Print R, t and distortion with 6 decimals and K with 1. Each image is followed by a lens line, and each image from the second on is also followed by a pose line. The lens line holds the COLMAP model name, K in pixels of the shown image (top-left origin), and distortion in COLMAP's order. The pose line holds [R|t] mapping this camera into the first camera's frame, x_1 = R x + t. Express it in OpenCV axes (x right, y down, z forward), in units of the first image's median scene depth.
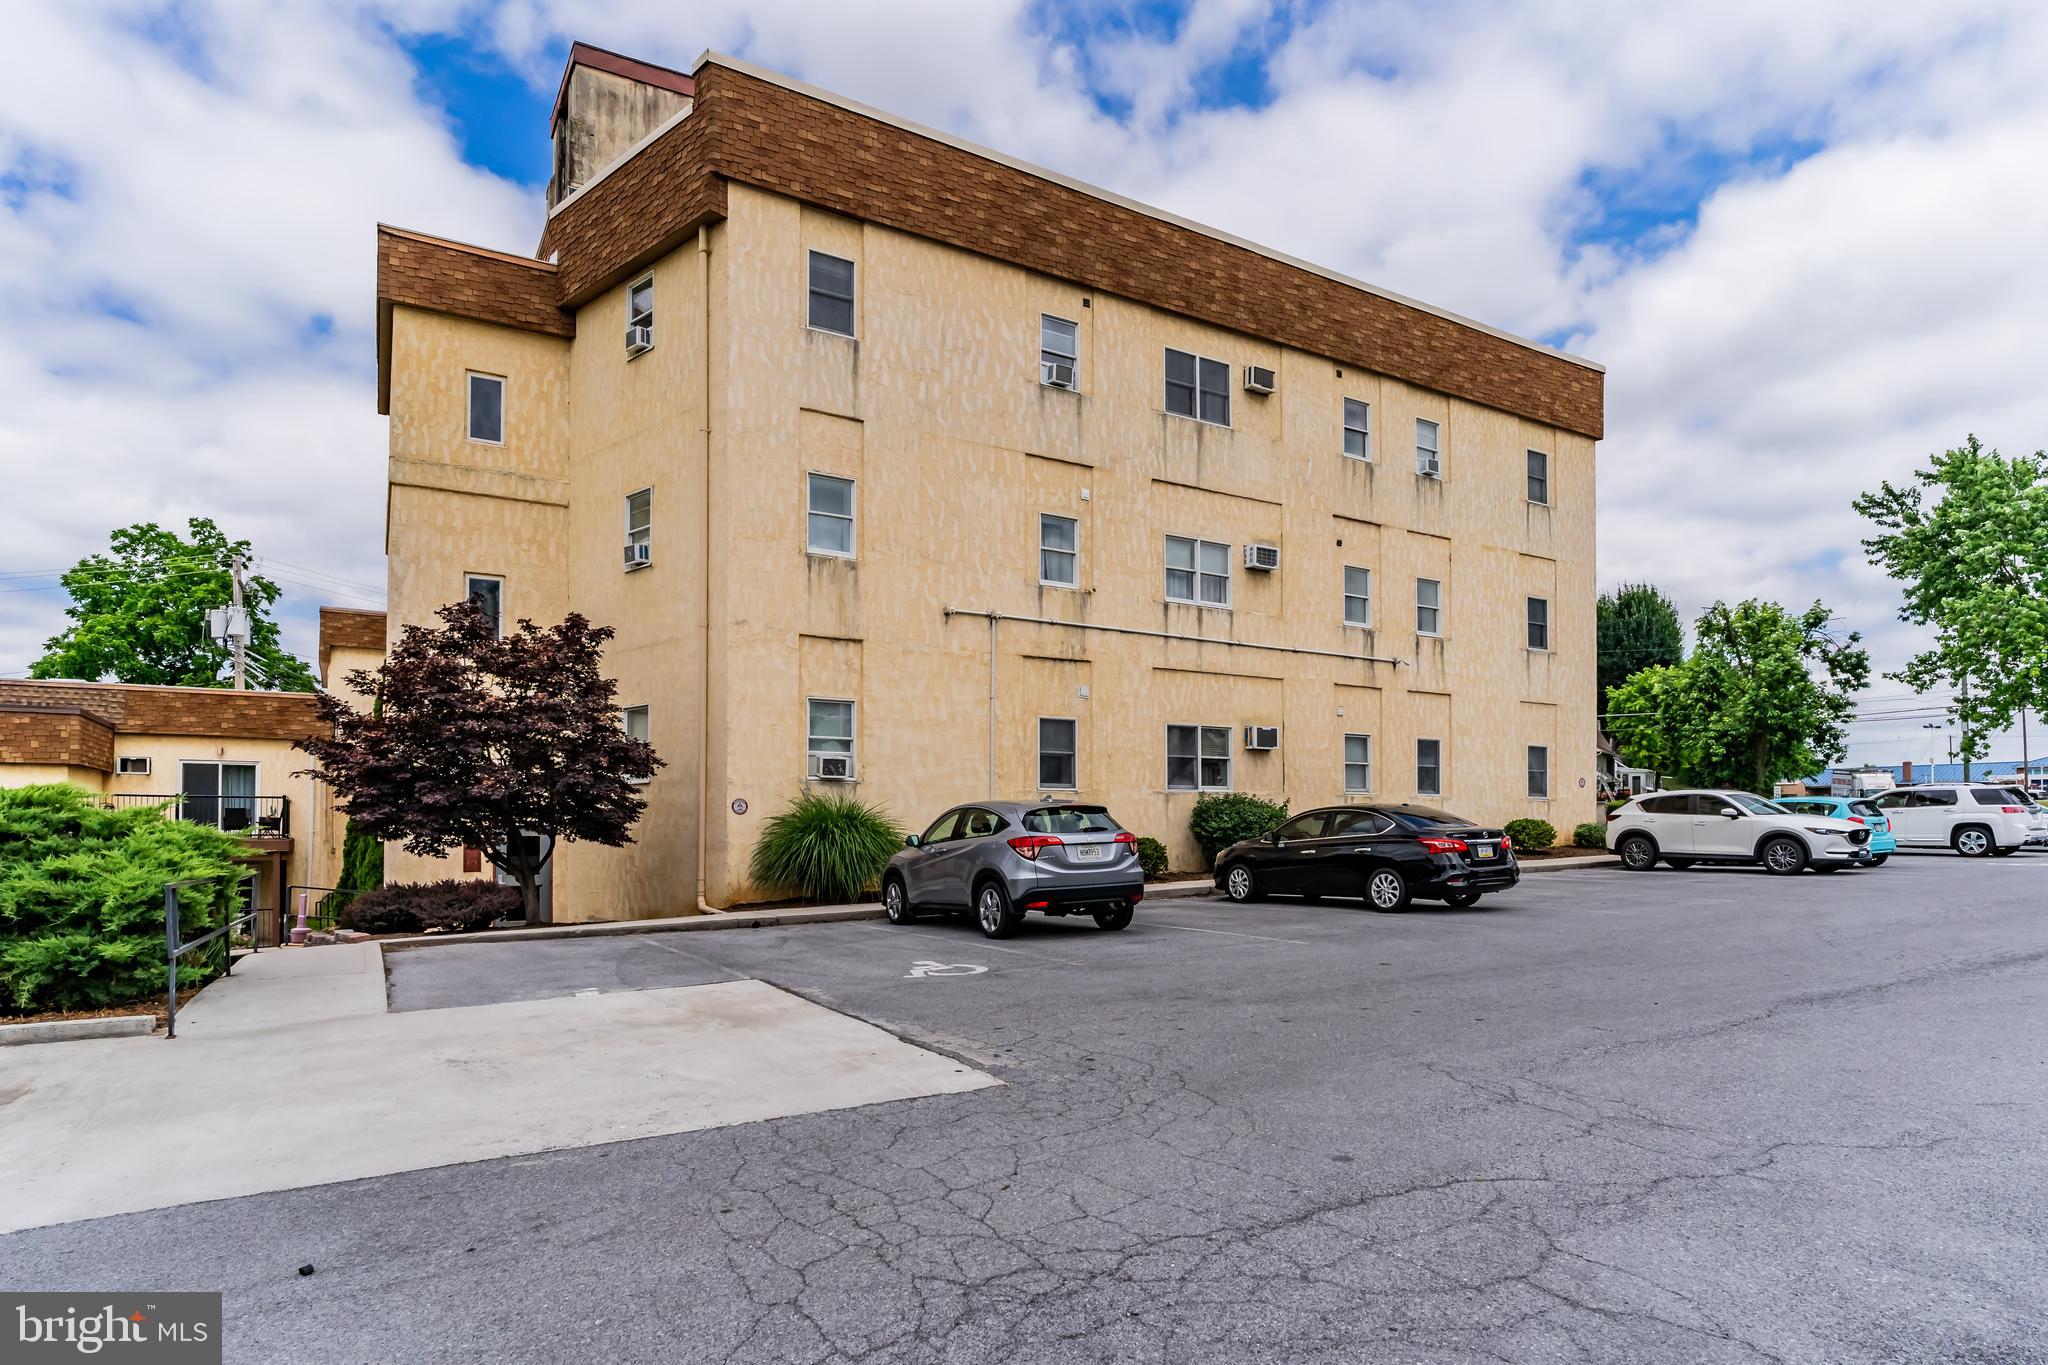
lens RADIAL K [[1057.5, 0, 1029.4], [0, 1057.5, 815.8], [0, 0, 1]] dist [-0.012142, 0.007759]
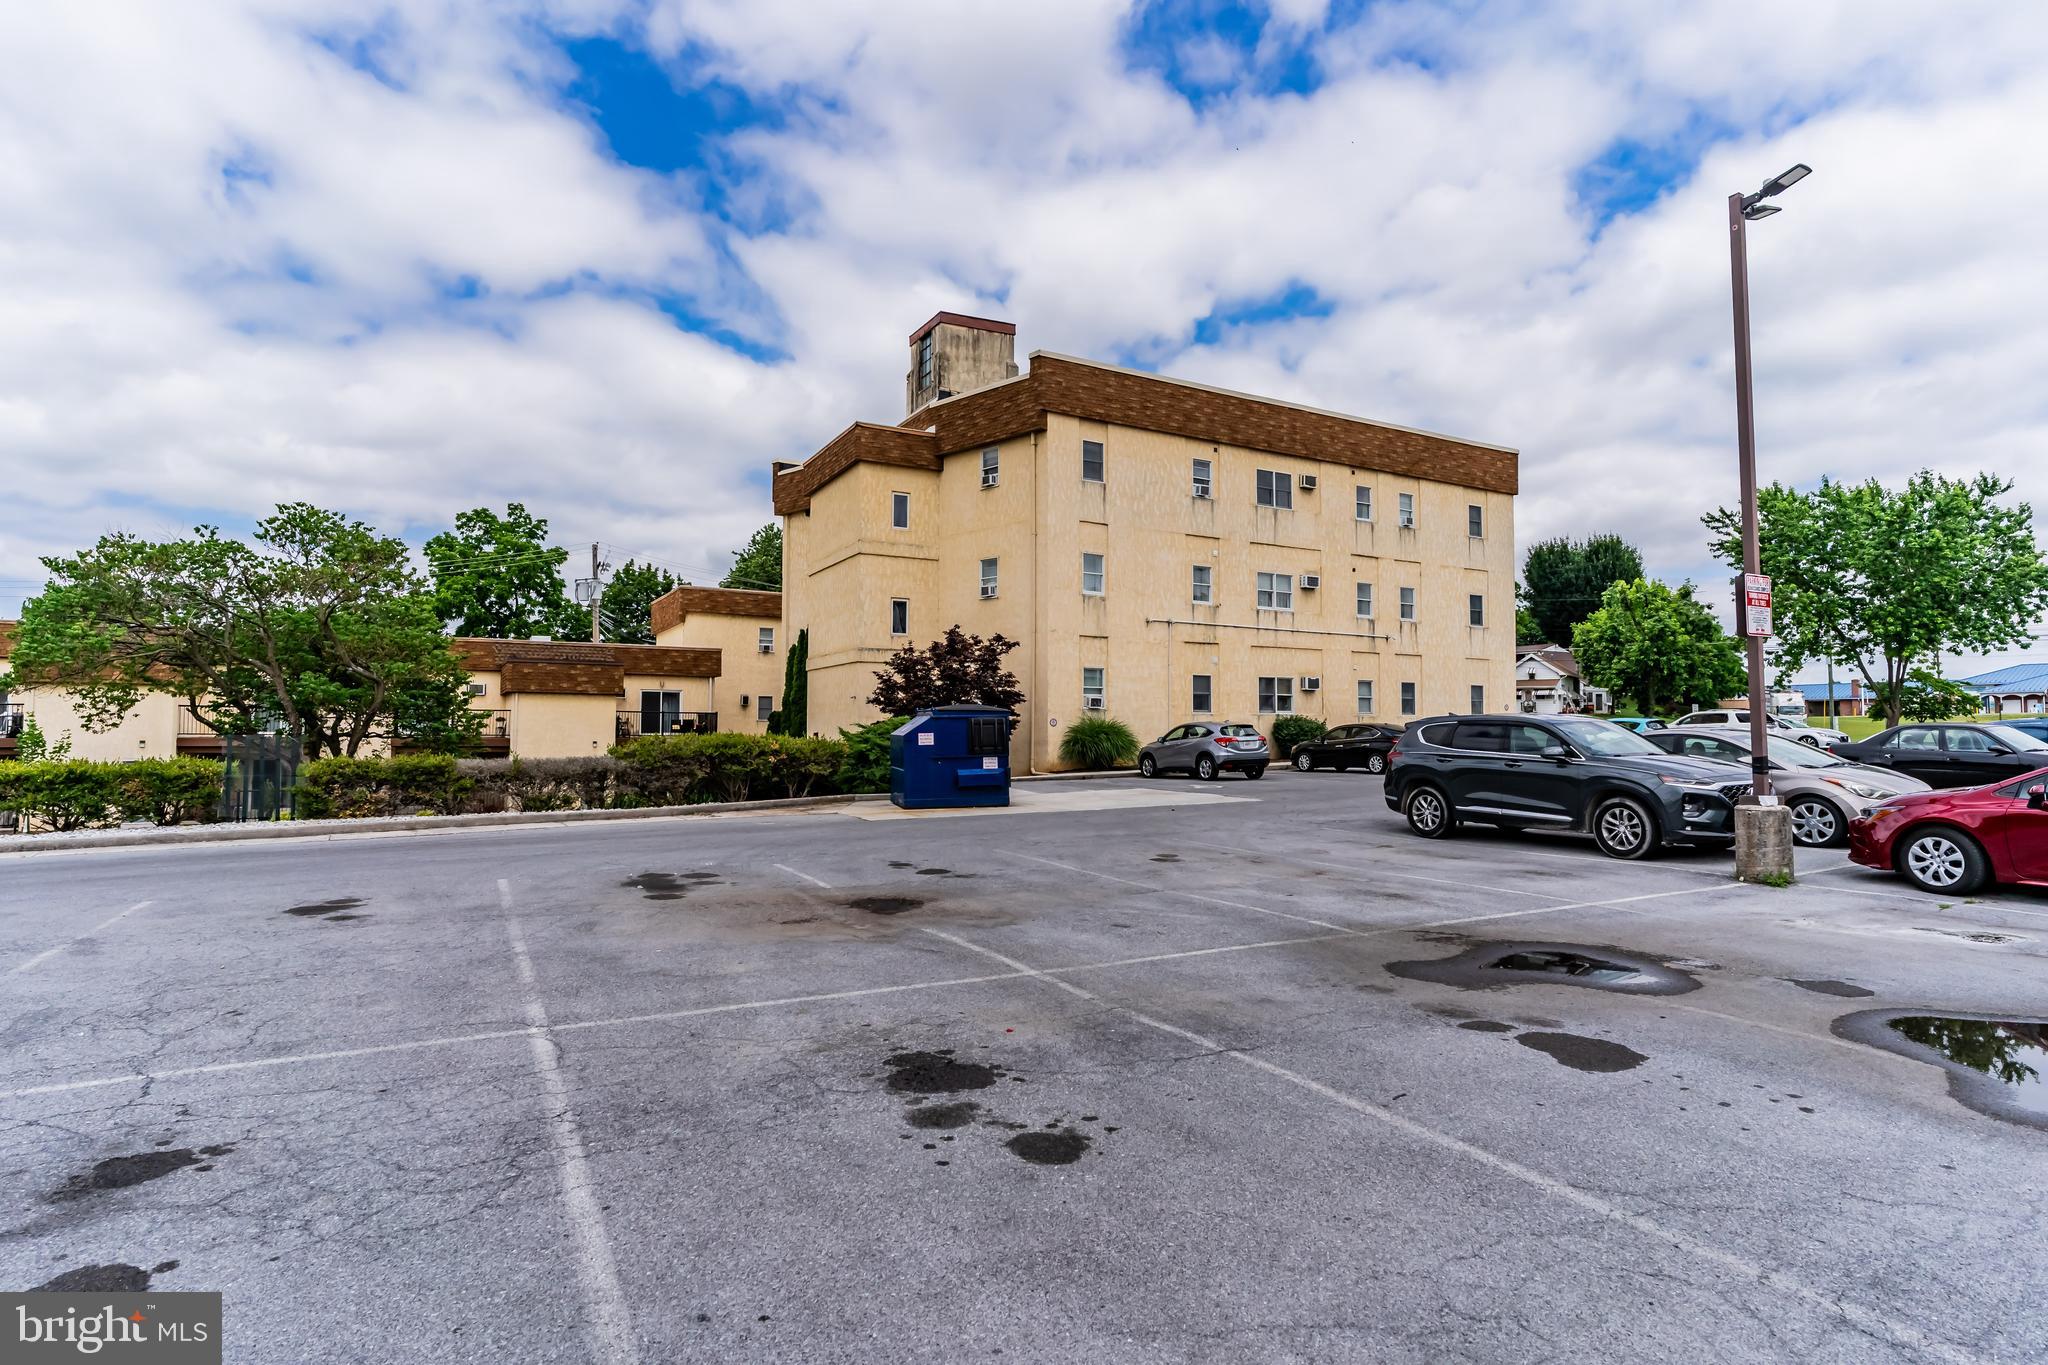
lens RADIAL K [[1057.5, 0, 1025.2], [0, 1057.5, 682.7], [0, 0, 1]] dist [-0.012142, 0.007759]
pose [[0.999787, 0.004190, -0.020212, -0.238729], [-0.004928, 0.999317, -0.036617, -0.008777], [0.020045, 0.036709, 0.999125, -0.835730]]
